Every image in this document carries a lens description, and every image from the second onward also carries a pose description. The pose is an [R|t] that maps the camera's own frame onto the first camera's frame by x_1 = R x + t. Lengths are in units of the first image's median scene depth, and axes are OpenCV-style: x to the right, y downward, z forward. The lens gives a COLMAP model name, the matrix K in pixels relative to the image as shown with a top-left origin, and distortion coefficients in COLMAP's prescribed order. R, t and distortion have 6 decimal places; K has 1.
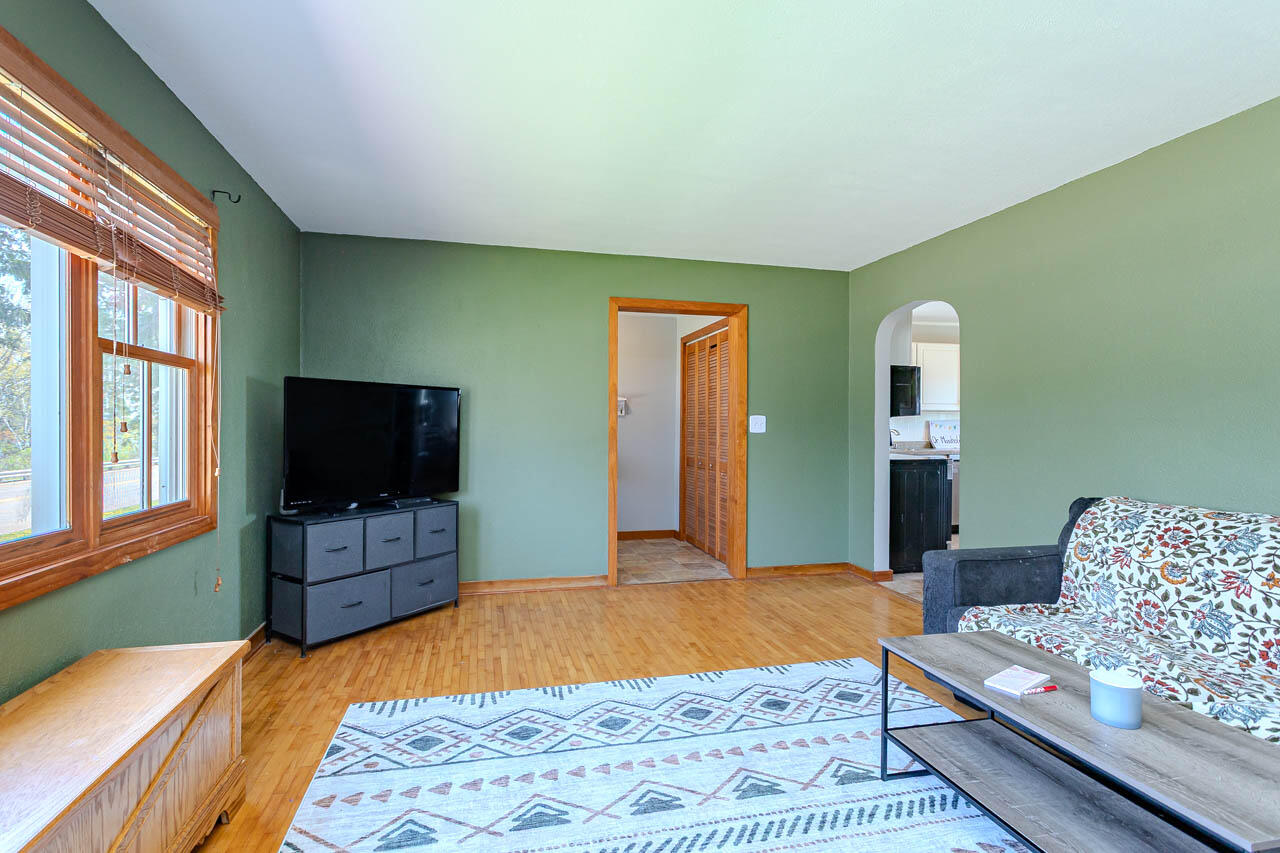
lens RADIAL K [[608.2, 0, 624.3], [0, 608.2, 430.5], [0, 0, 1]] dist [0.000585, 0.001478]
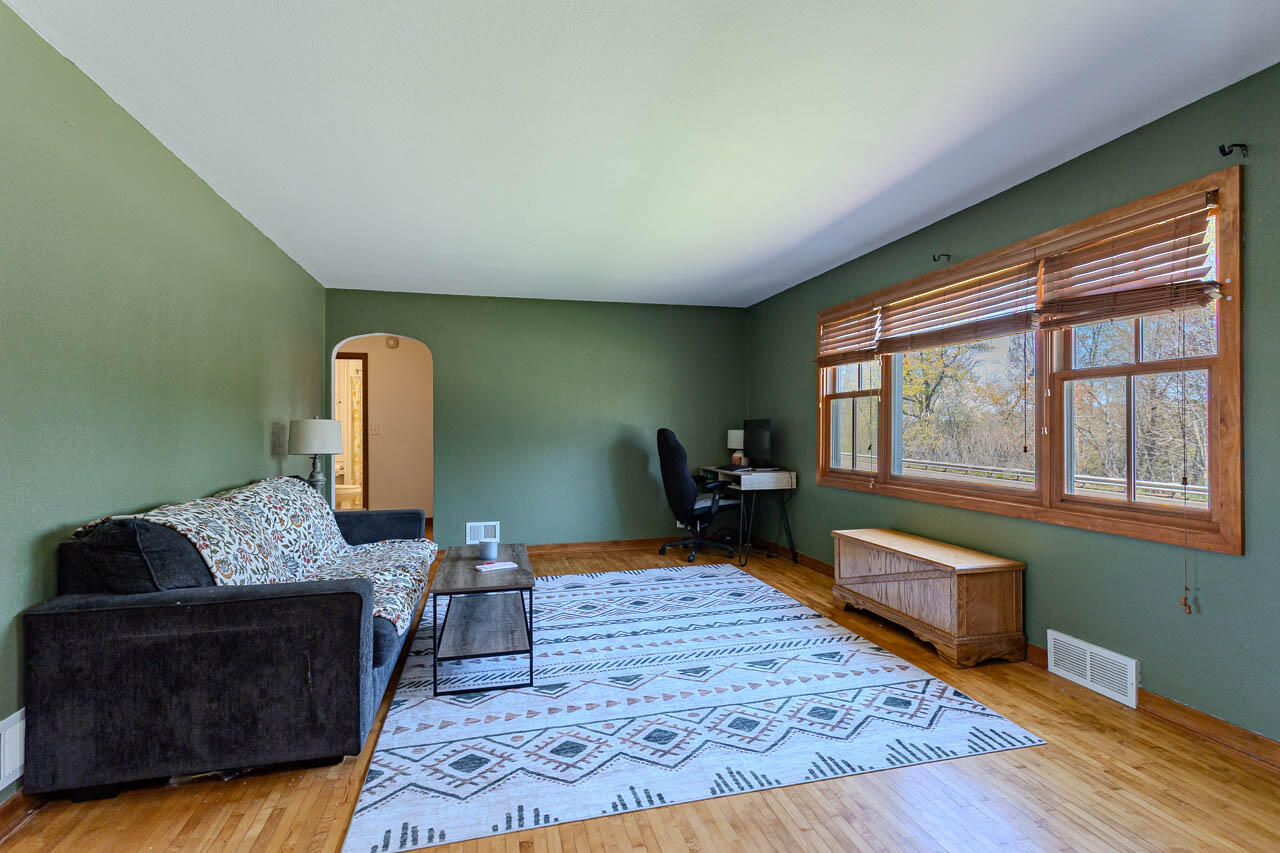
lens RADIAL K [[608.2, 0, 646.5], [0, 608.2, 424.4], [0, 0, 1]] dist [0.000585, 0.001478]
pose [[-0.999551, -0.005973, -0.029378, 0.180098], [-0.005980, 0.999982, 0.000163, -0.015365], [0.029377, 0.000338, -0.999568, 2.033346]]
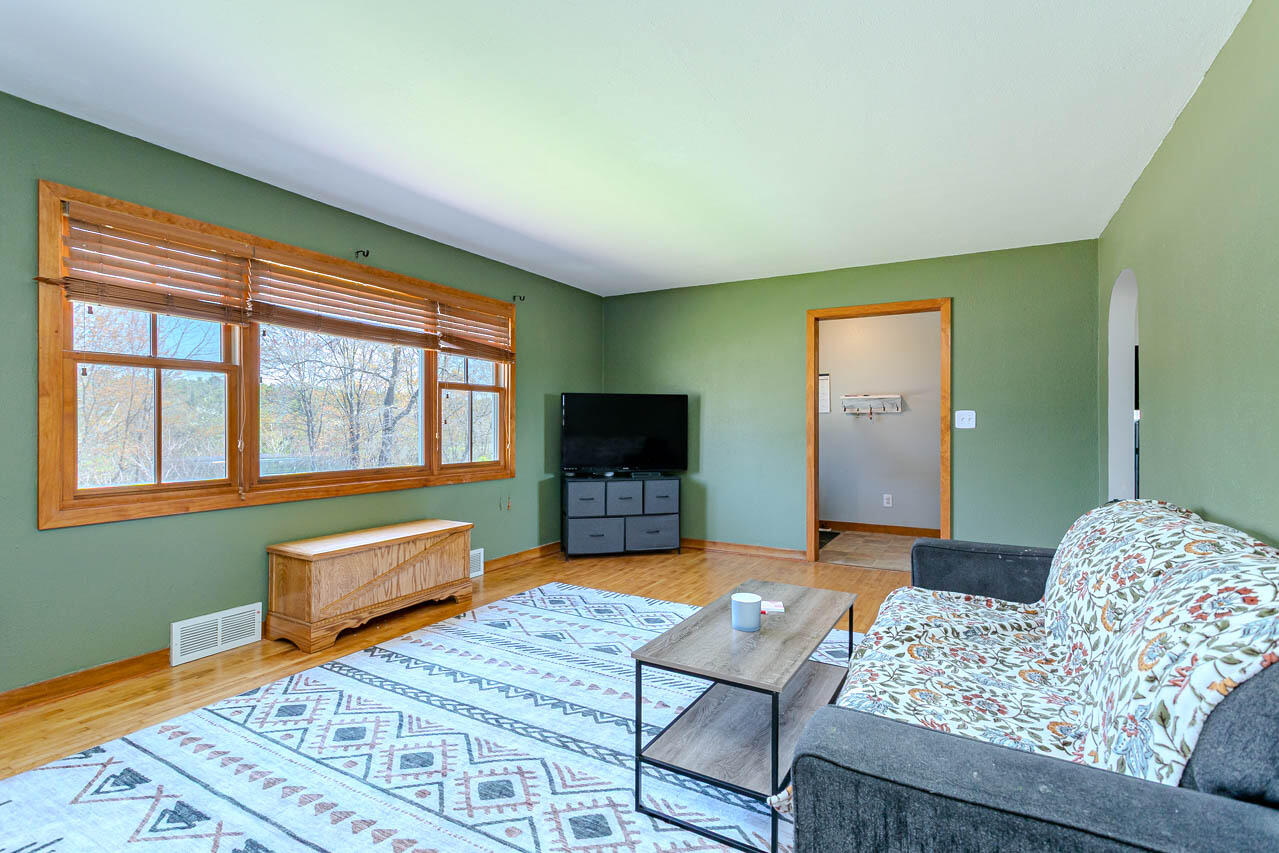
lens RADIAL K [[607.7, 0, 636.5], [0, 607.7, 425.4], [0, 0, 1]] dist [0.000585, 0.001478]
pose [[0.732206, -0.001689, -0.681081, 0.977131], [-0.003693, 0.999972, -0.006451, 0.014525], [0.681073, 0.007239, 0.732180, -0.121821]]
